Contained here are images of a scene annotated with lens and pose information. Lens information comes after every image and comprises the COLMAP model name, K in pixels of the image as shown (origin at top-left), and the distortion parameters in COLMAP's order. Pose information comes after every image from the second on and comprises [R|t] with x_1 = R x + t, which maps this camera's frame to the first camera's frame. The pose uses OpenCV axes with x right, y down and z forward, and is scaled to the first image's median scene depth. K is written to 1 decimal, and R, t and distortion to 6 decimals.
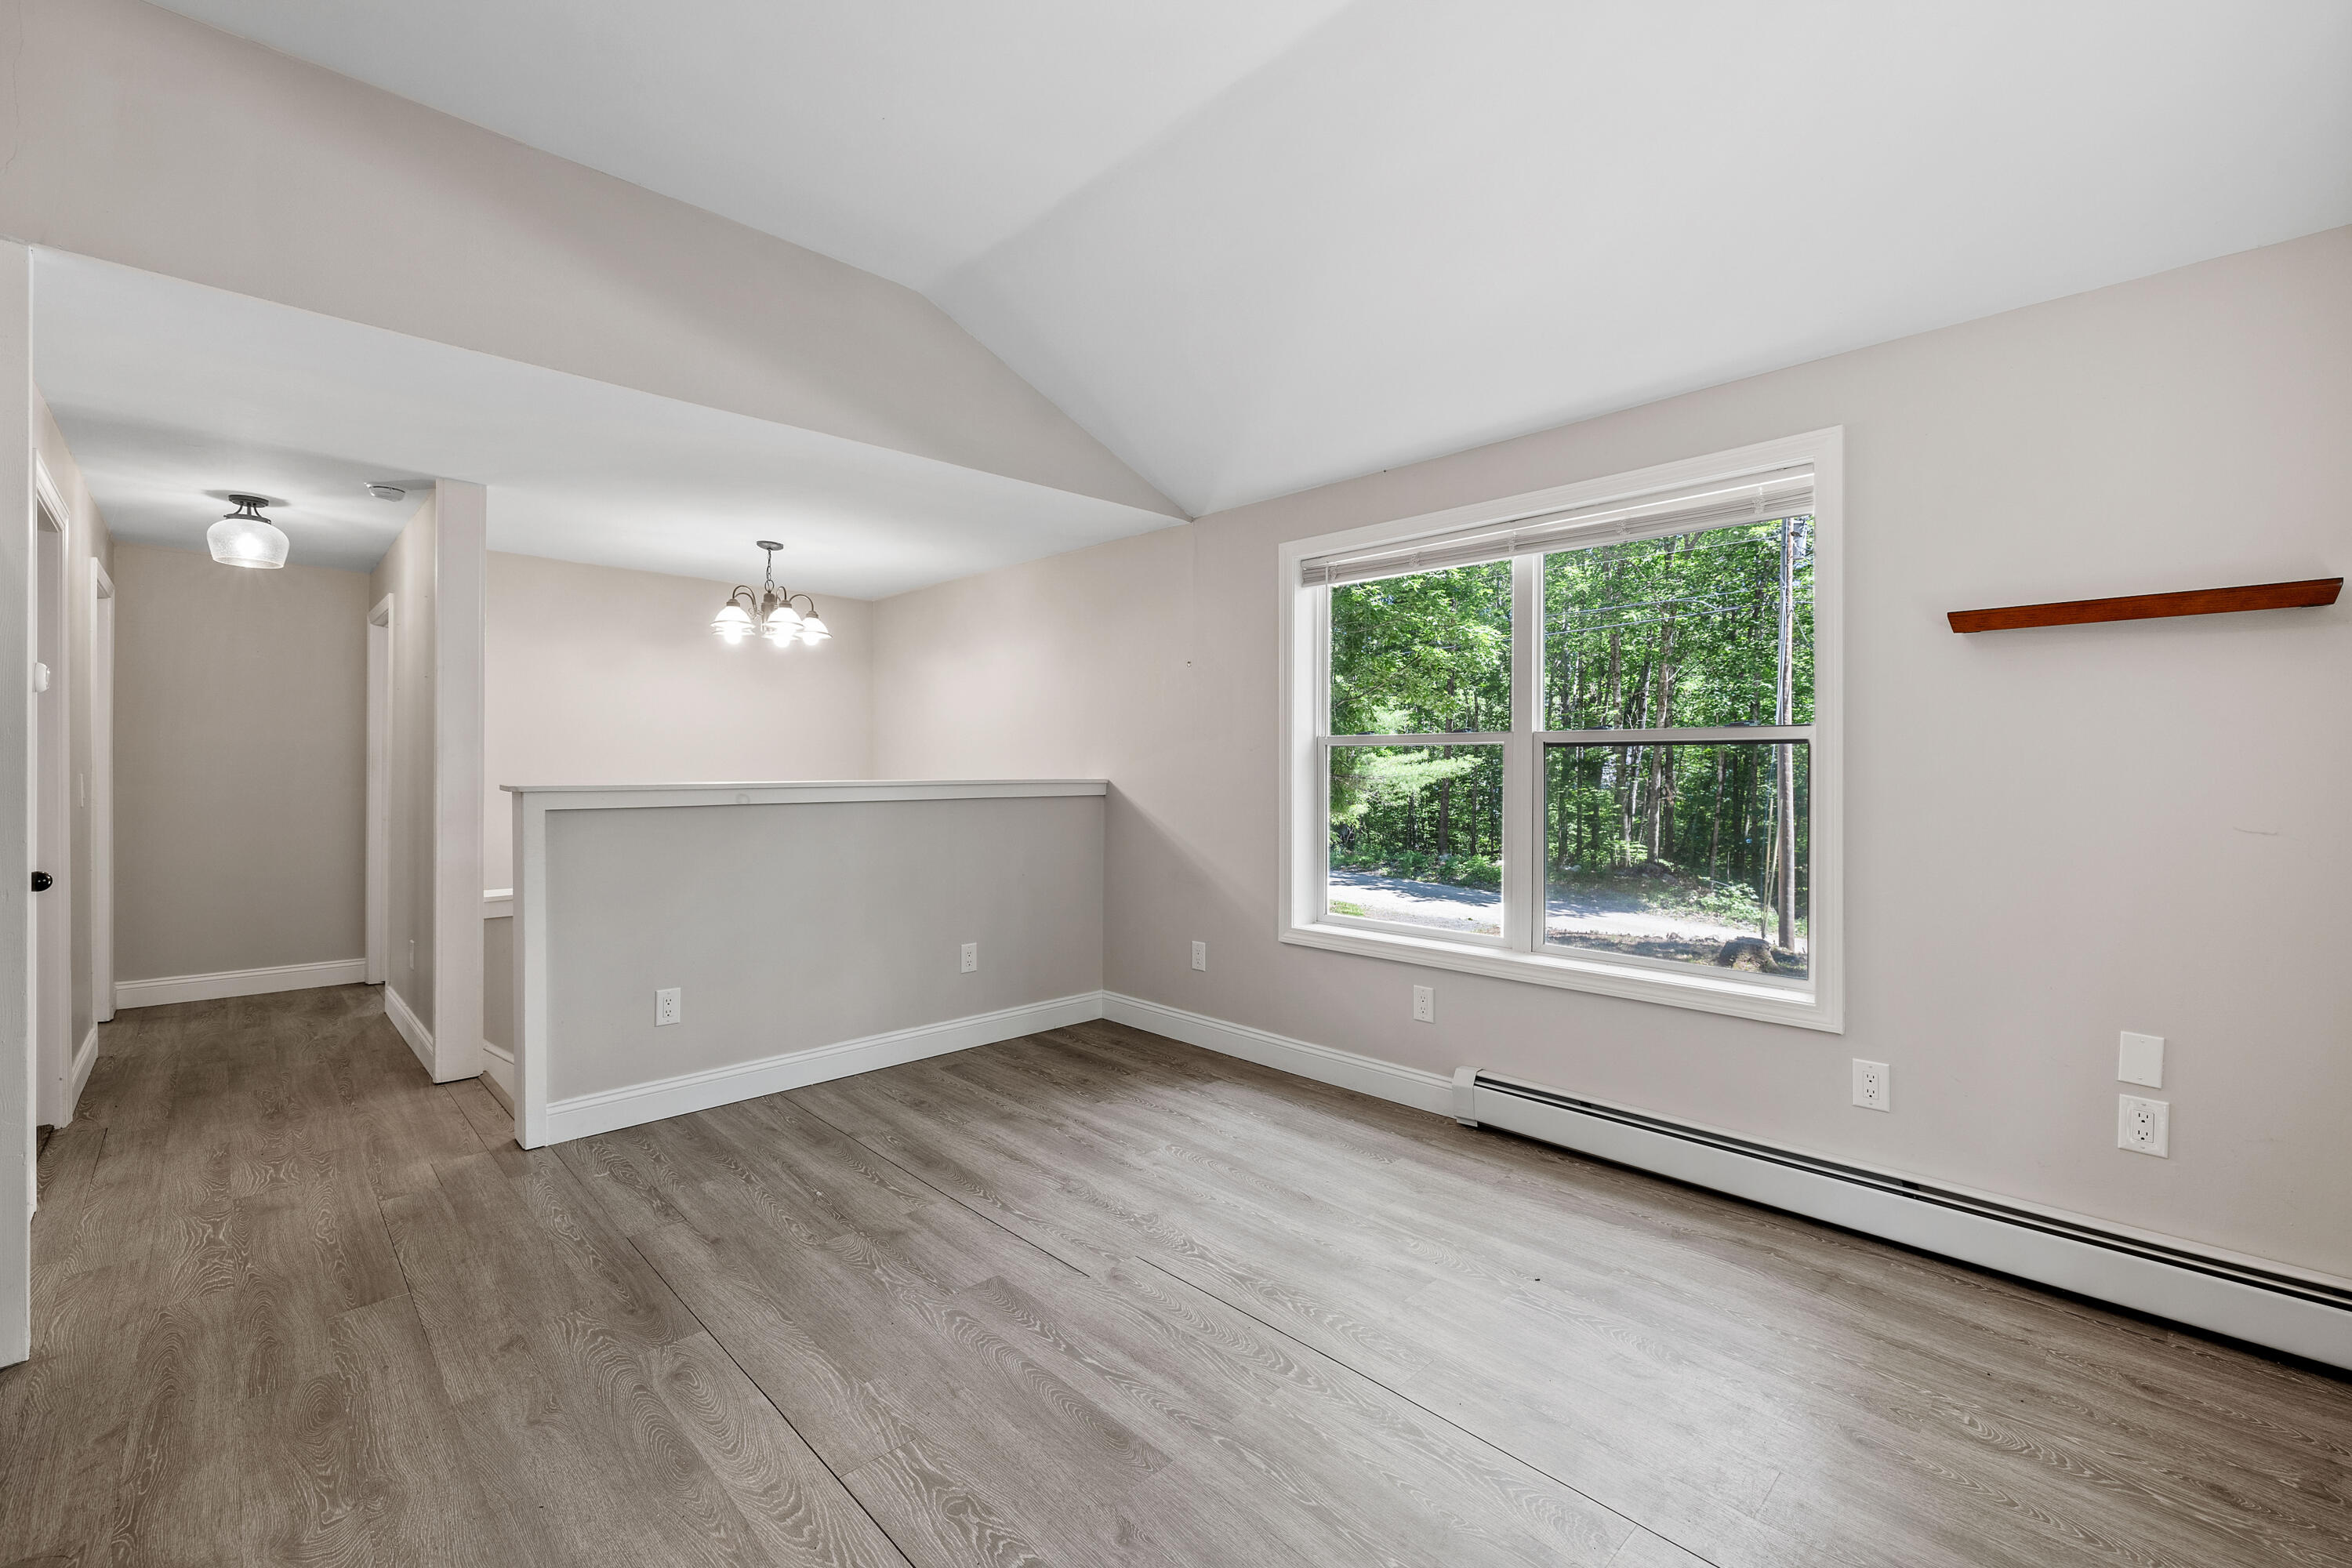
lens RADIAL K [[988.0, 0, 1167.5], [0, 988.0, 774.7], [0, 0, 1]] dist [0.001587, 0.000391]
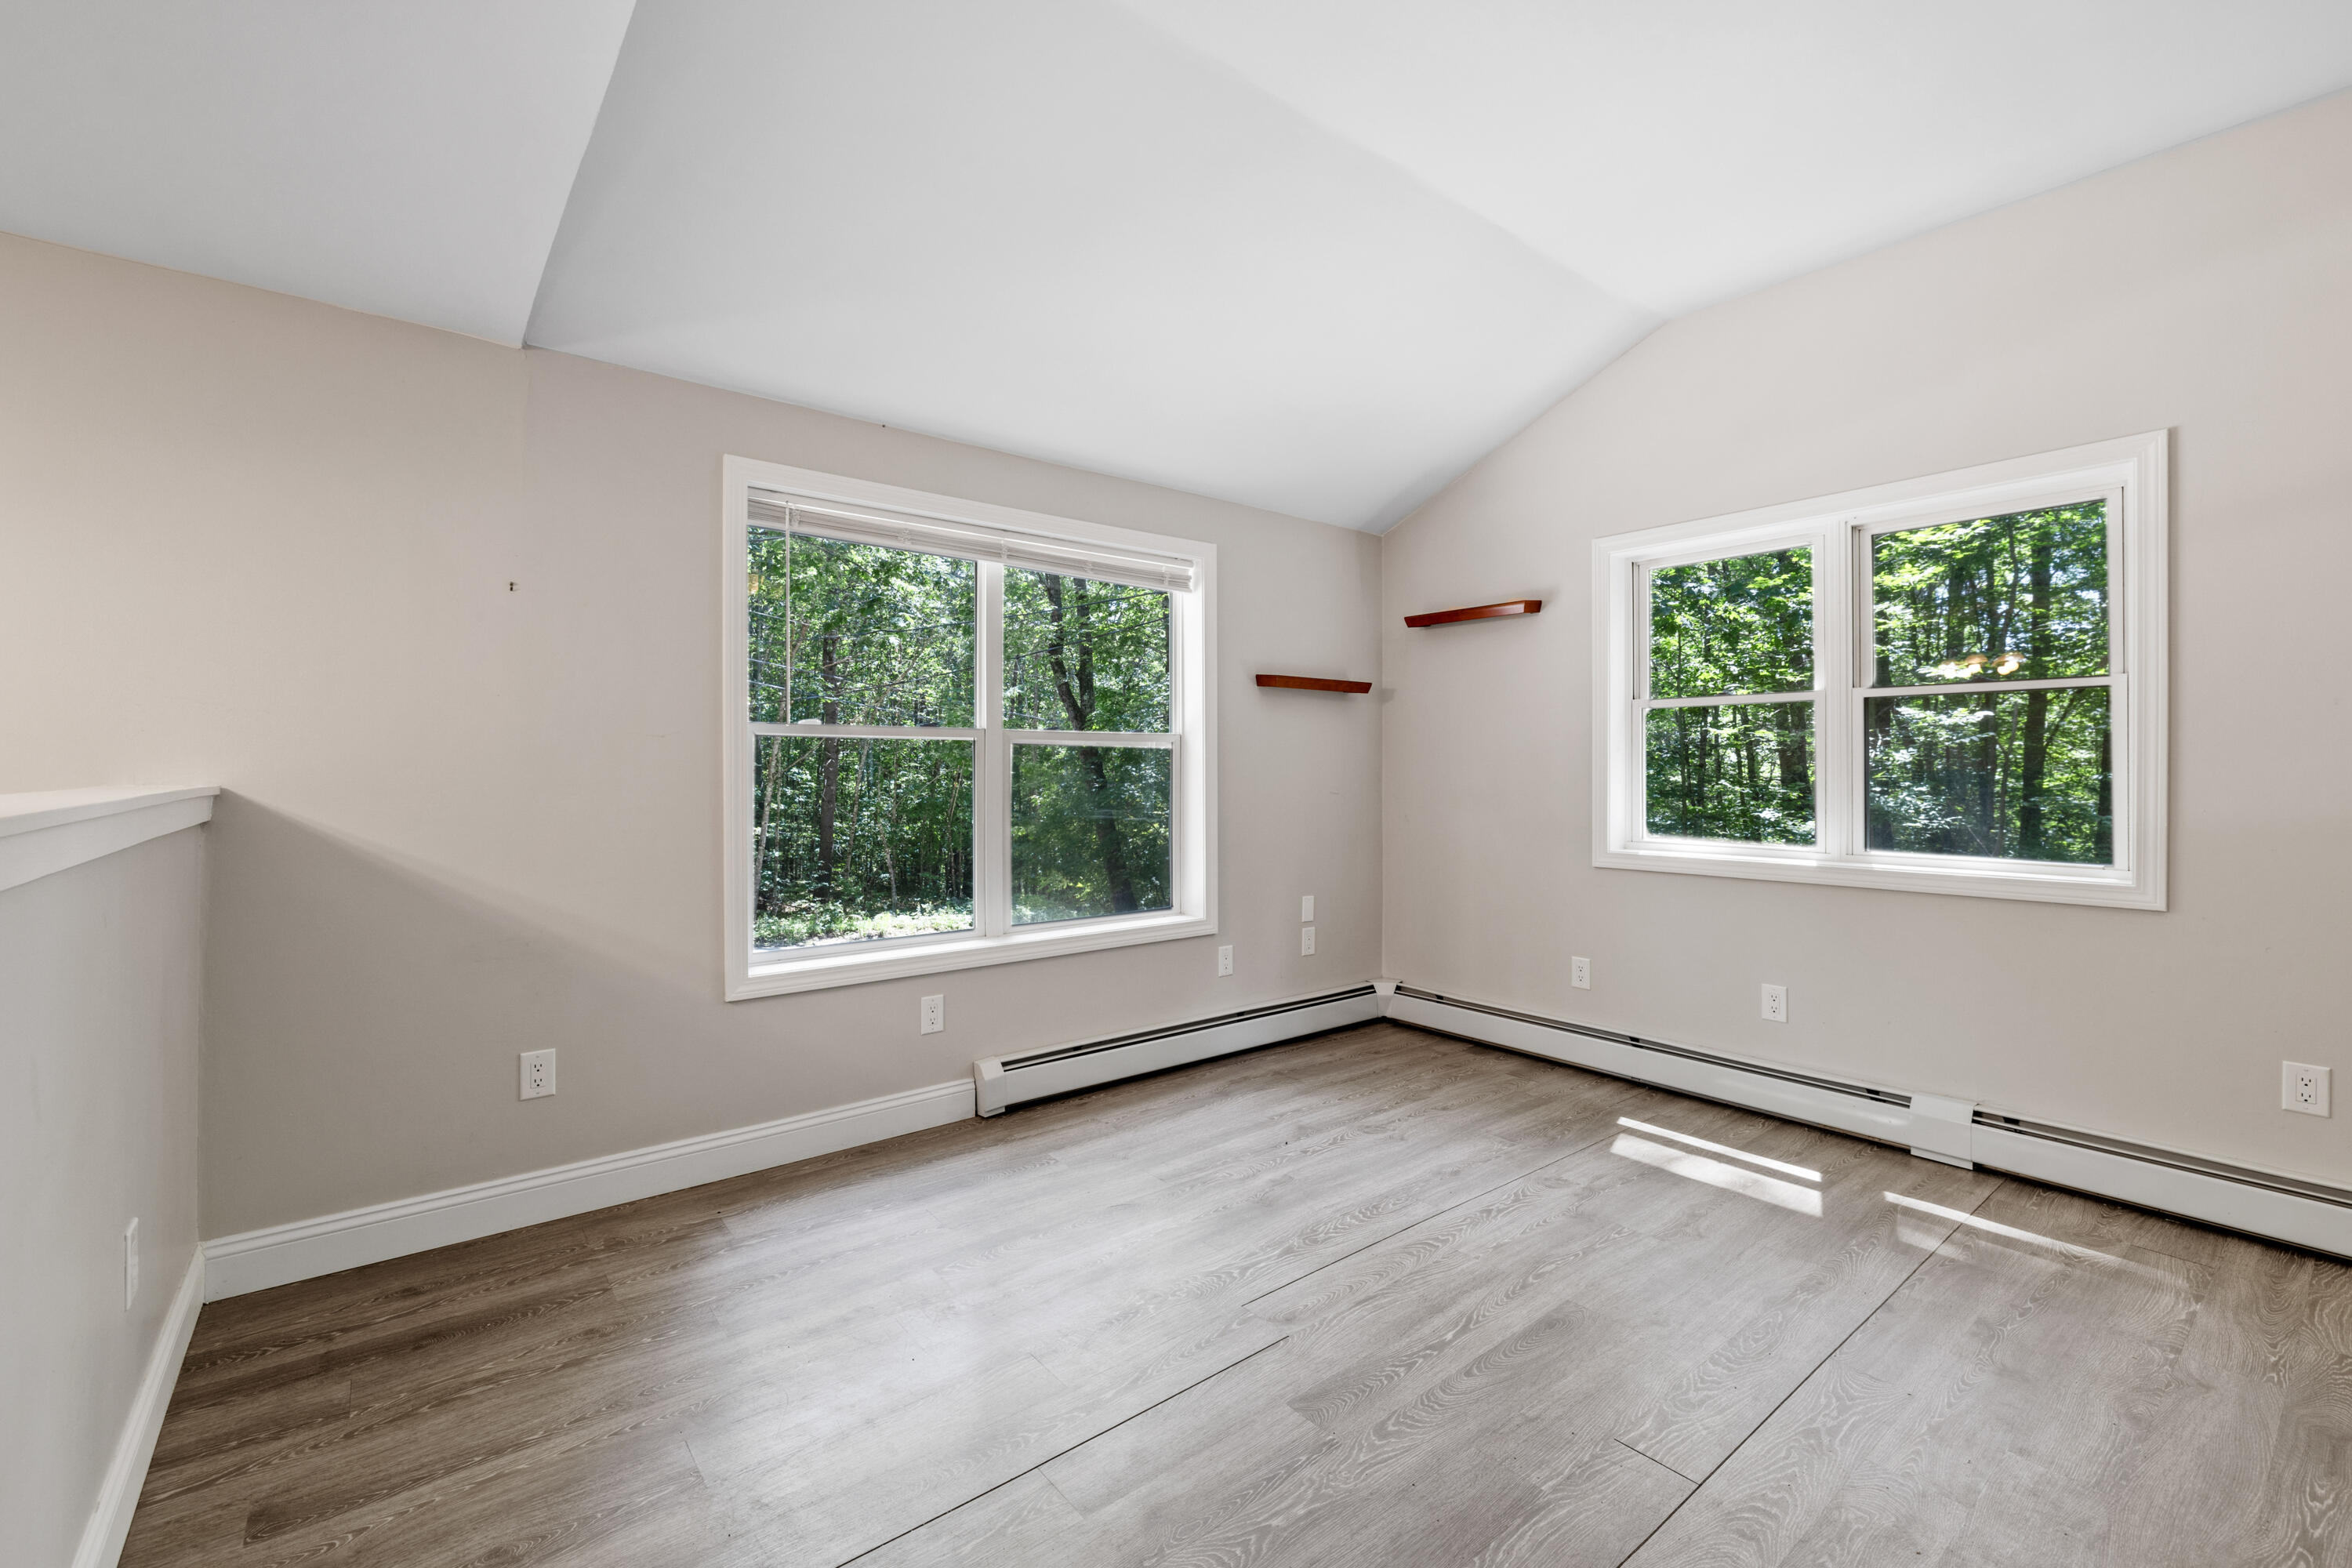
lens RADIAL K [[988.0, 0, 1167.5], [0, 988.0, 774.7], [0, 0, 1]] dist [0.001587, 0.000391]
pose [[0.094002, -0.009790, 0.995524, -0.789874], [0.005057, 0.999943, 0.009356, -0.004191], [-0.995559, 0.004155, 0.094046, 0.833893]]
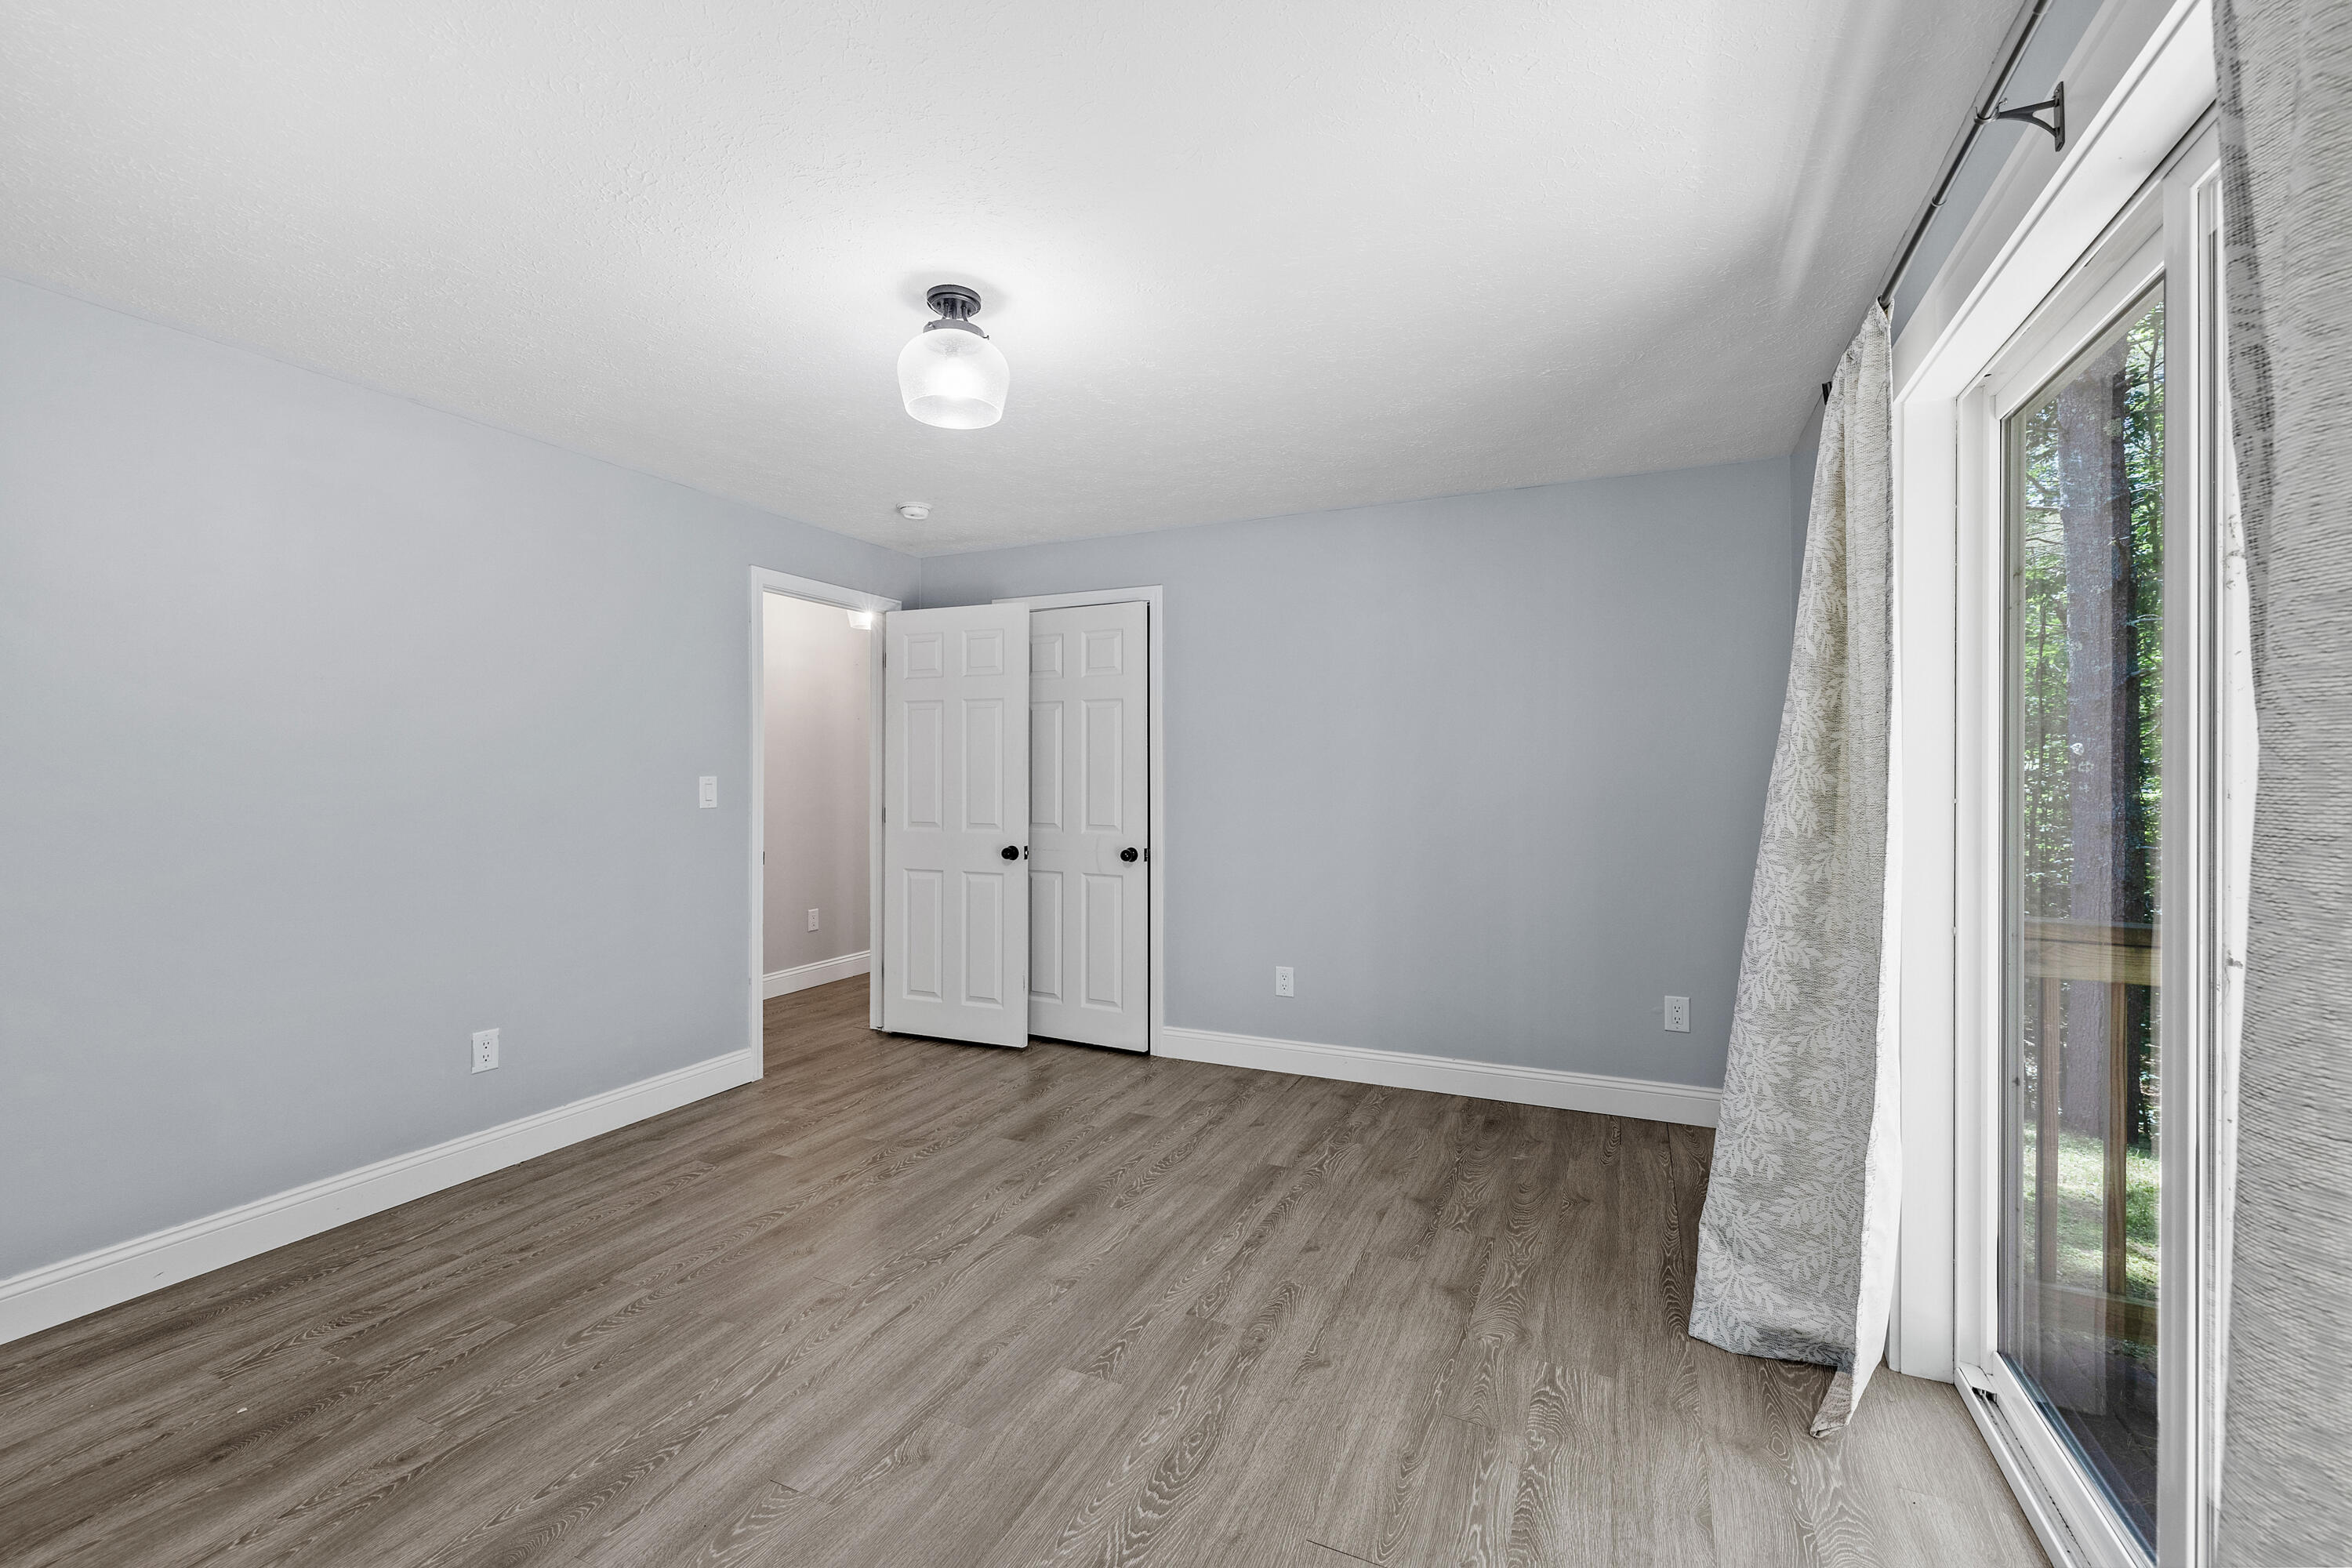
lens RADIAL K [[988.0, 0, 1167.5], [0, 988.0, 774.7], [0, 0, 1]] dist [0.001587, 0.000391]
pose [[-0.353127, -0.002232, 0.935573, -1.186998], [-0.005091, 0.999987, 0.000464, -0.023238], [-0.935562, -0.004599, -0.353134, 1.182923]]
